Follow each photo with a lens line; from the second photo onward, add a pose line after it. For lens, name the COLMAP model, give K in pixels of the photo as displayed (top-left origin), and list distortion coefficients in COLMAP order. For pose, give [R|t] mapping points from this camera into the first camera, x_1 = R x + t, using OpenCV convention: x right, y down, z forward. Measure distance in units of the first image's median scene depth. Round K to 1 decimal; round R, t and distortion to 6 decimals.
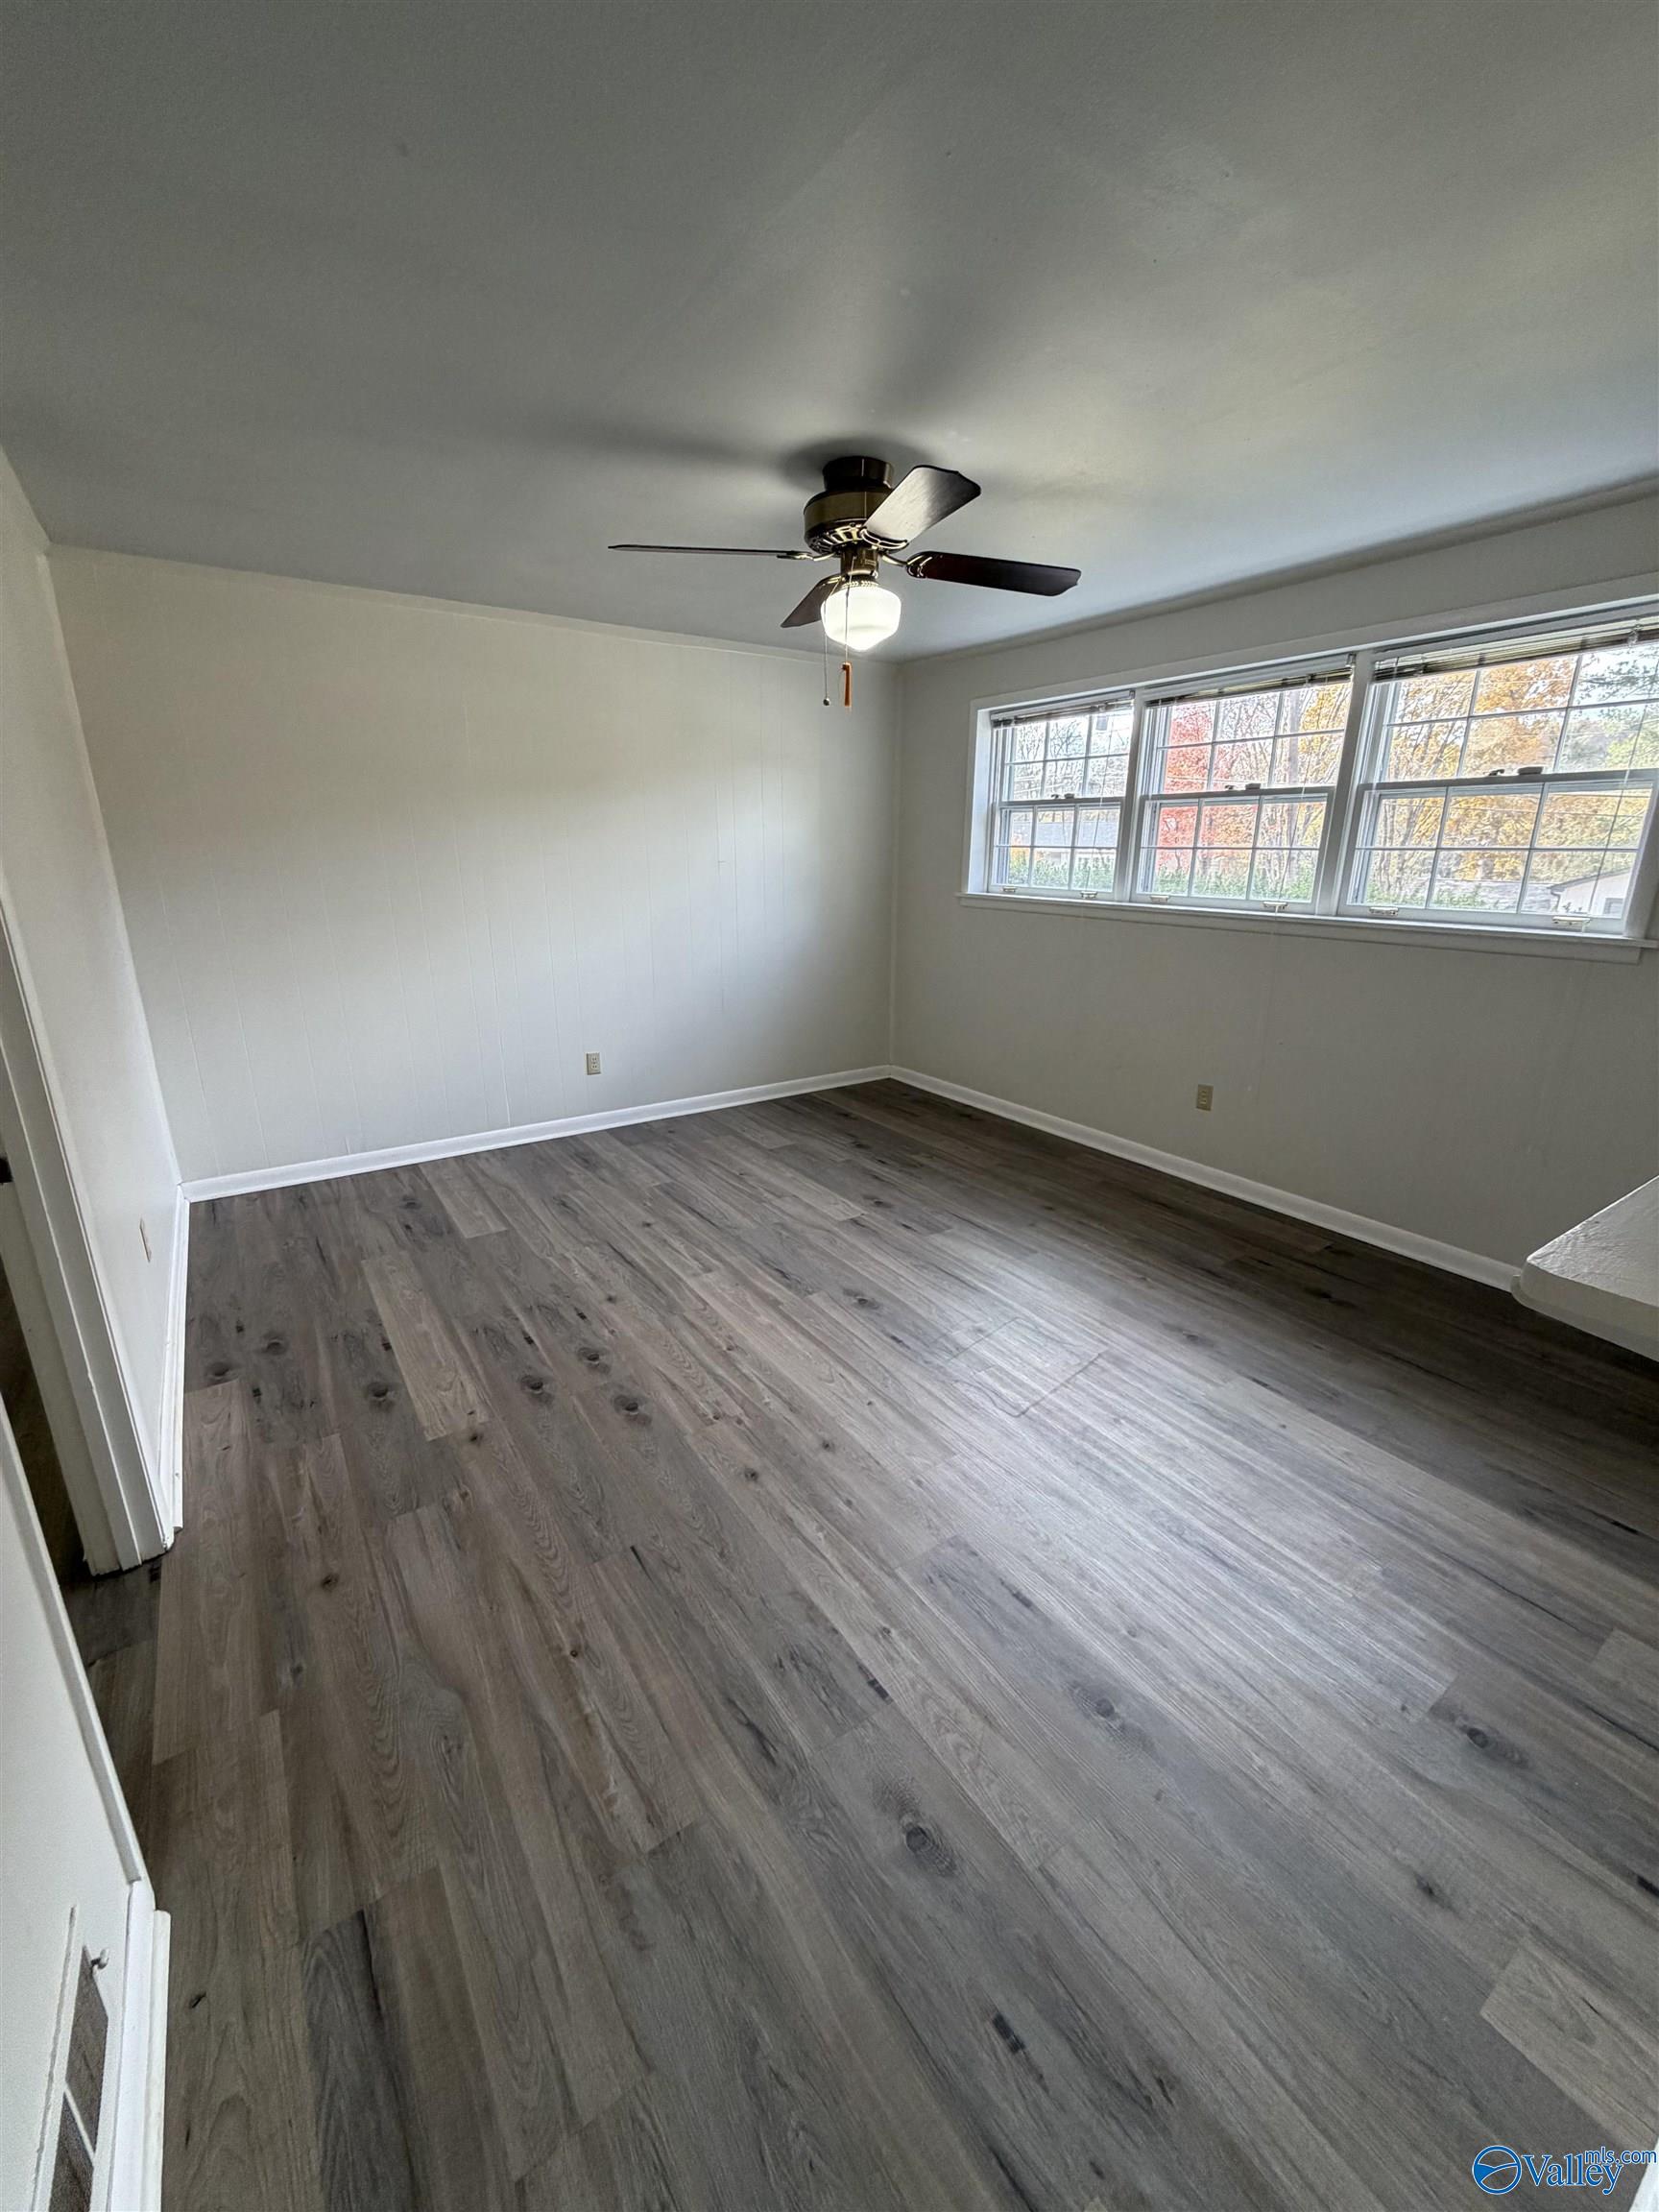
lens RADIAL K [[875.9, 0, 826.9], [0, 875.9, 1102.3], [0, 0, 1]] dist [-0.001428, -0.000290]
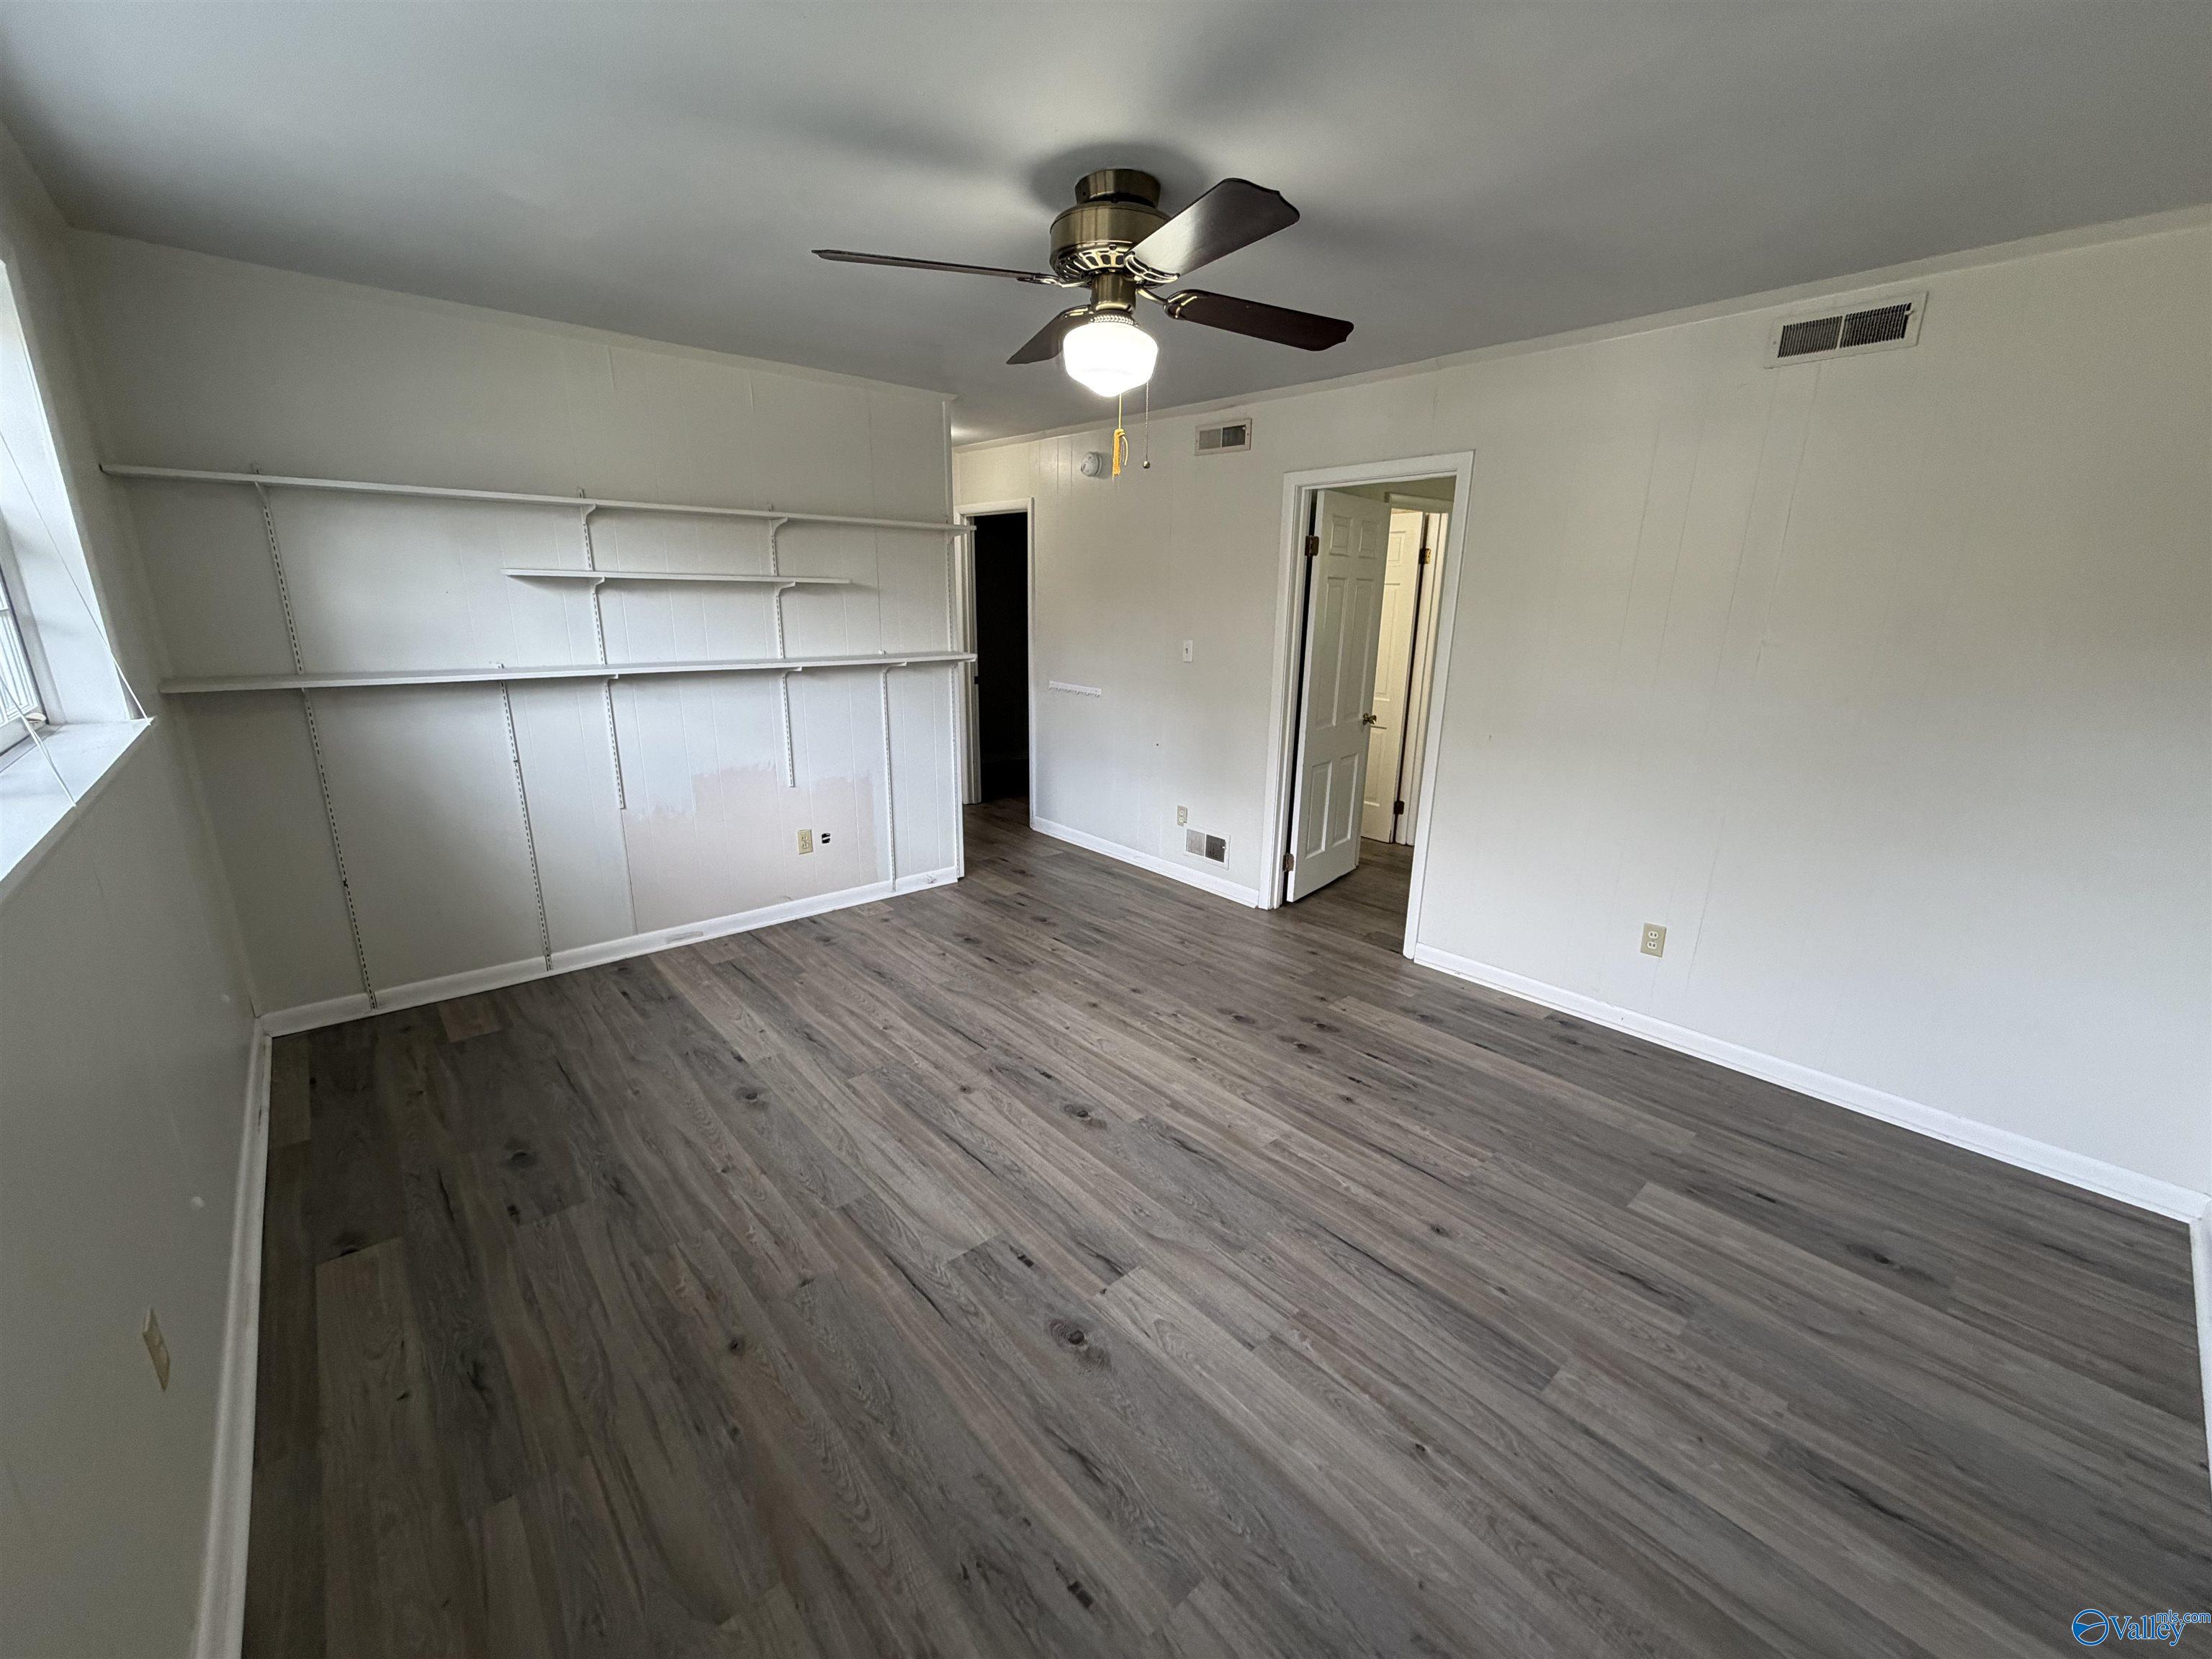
lens RADIAL K [[875.9, 0, 1099.5], [0, 875.9, 827.6], [0, 0, 1]] dist [-0.001428, -0.000290]
pose [[-0.992121, 0.013046, -0.124601, 0.122732], [-0.054971, 0.848379, 0.526528, -0.467438], [0.112578, 0.529229, -0.840977, 1.485968]]
